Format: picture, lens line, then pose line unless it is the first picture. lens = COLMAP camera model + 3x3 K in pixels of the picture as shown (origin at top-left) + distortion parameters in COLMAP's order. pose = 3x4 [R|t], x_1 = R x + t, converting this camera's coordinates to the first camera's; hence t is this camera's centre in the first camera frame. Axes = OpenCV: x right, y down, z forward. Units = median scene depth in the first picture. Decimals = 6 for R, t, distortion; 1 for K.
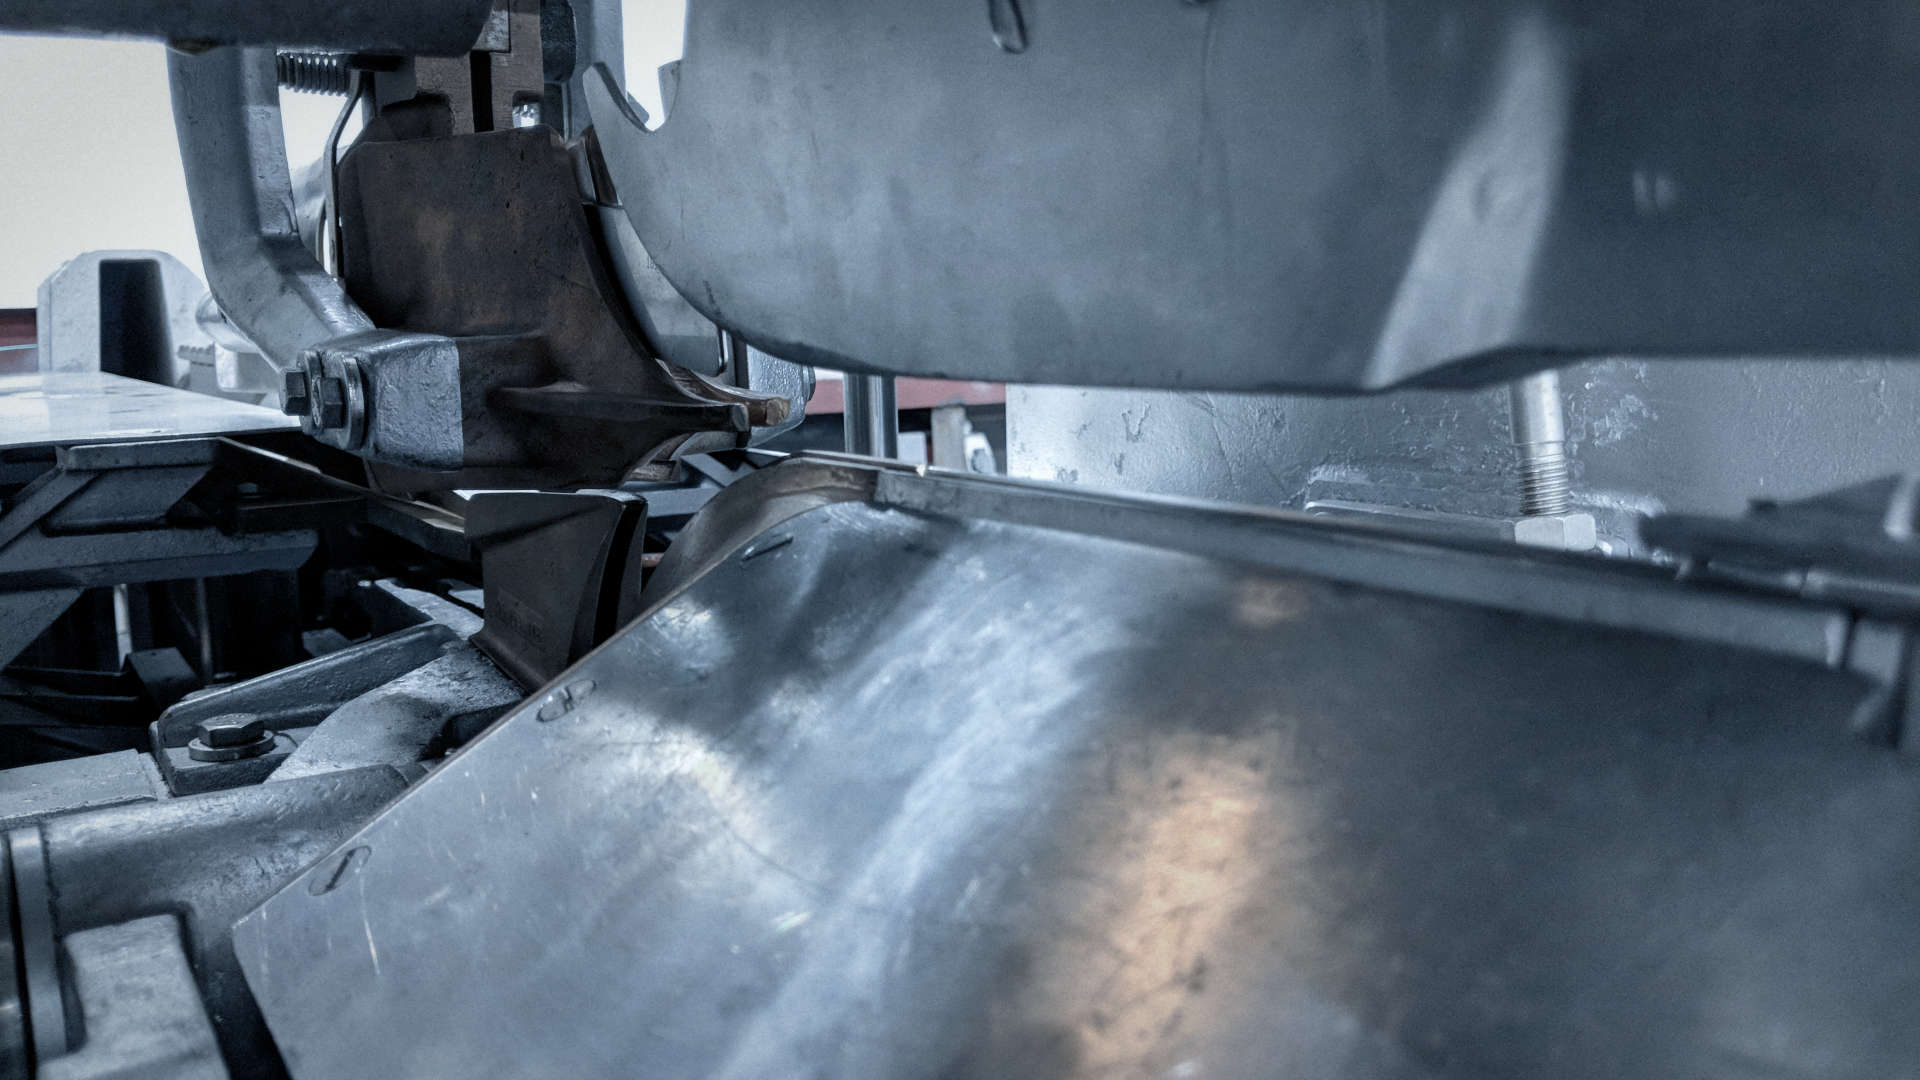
lens RADIAL K [[1503.5, 0, 960.0], [0, 1503.5, 540.0], [0, 0, 1]] dist [0.035881, -0.106387]
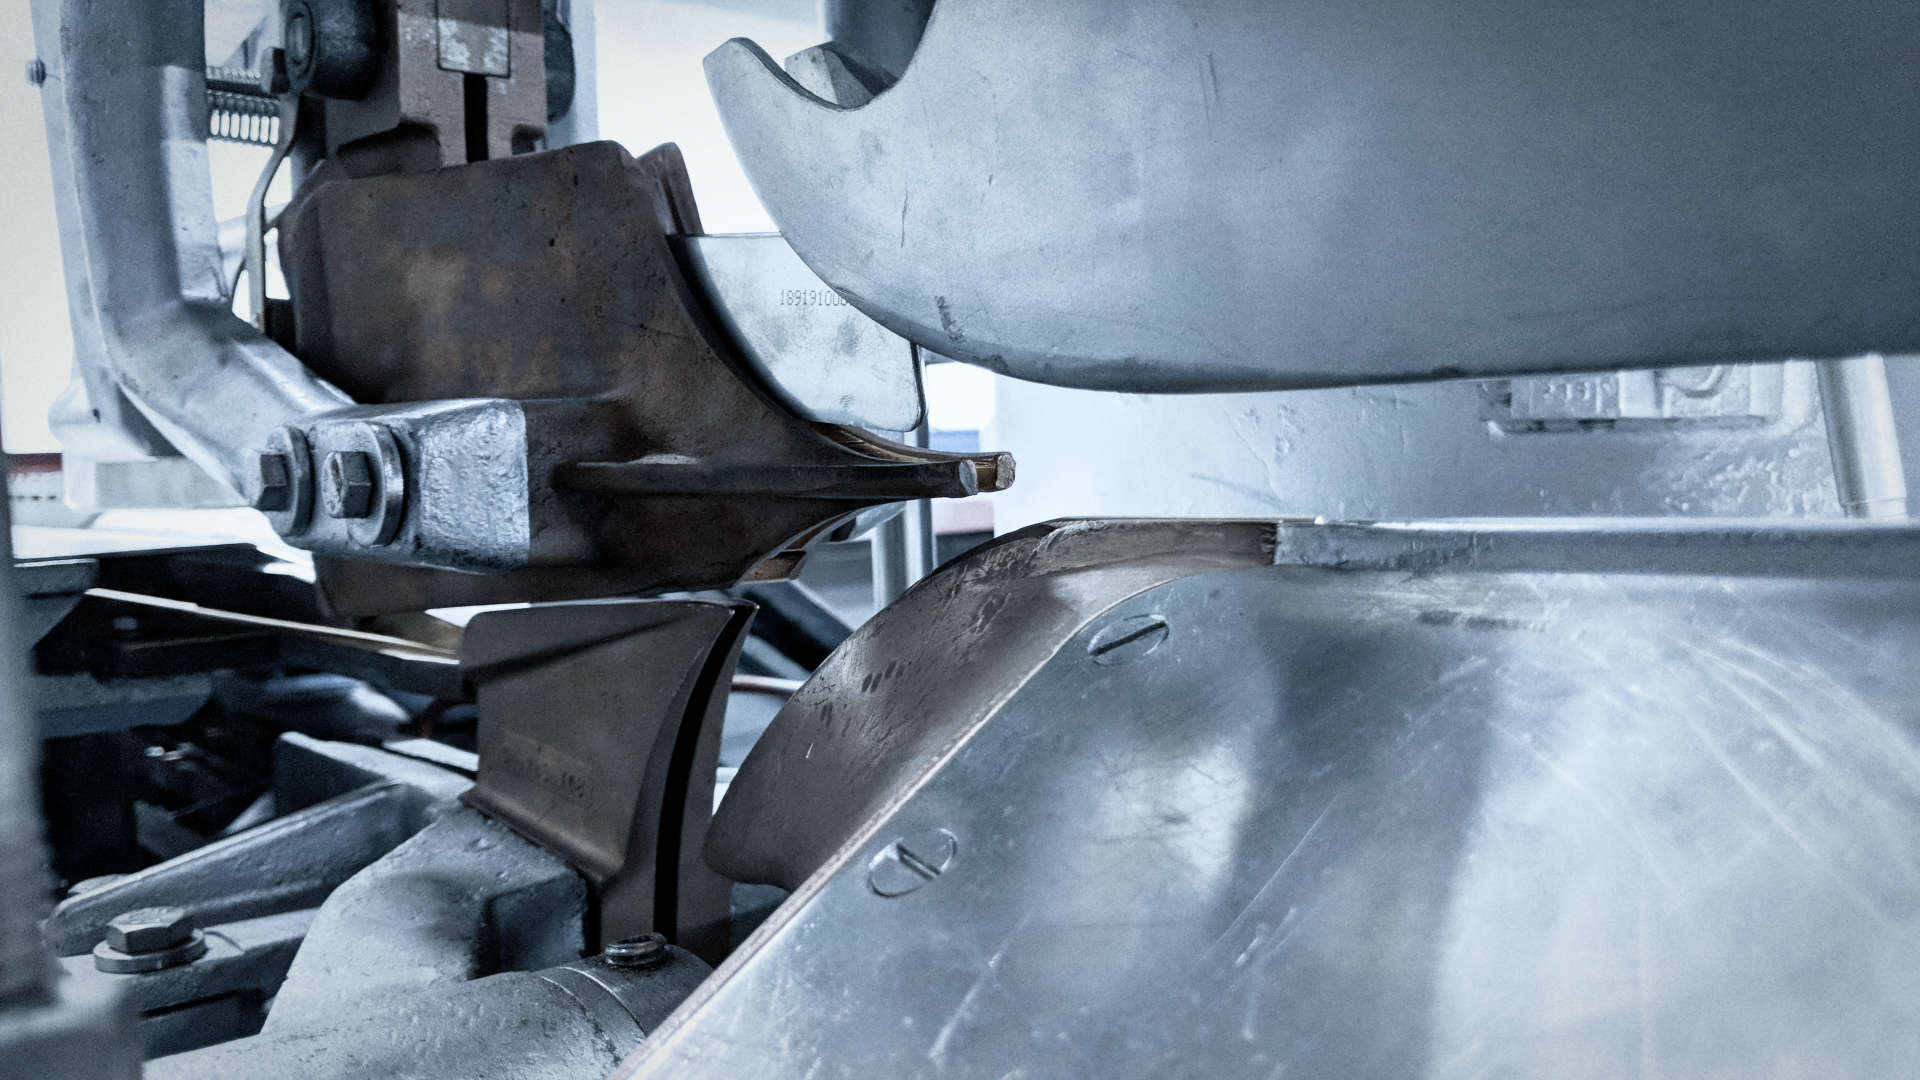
lens RADIAL K [[1563.8, 0, 960.0], [0, 1563.8, 540.0], [0, 0, 1]] dist [0.057631, -0.158526]
pose [[0.992890, -0.021134, 0.117142, -0.169613], [0.031783, 0.995453, -0.089800, 0.014089], [-0.114711, 0.092885, 0.989047, 0.153752]]
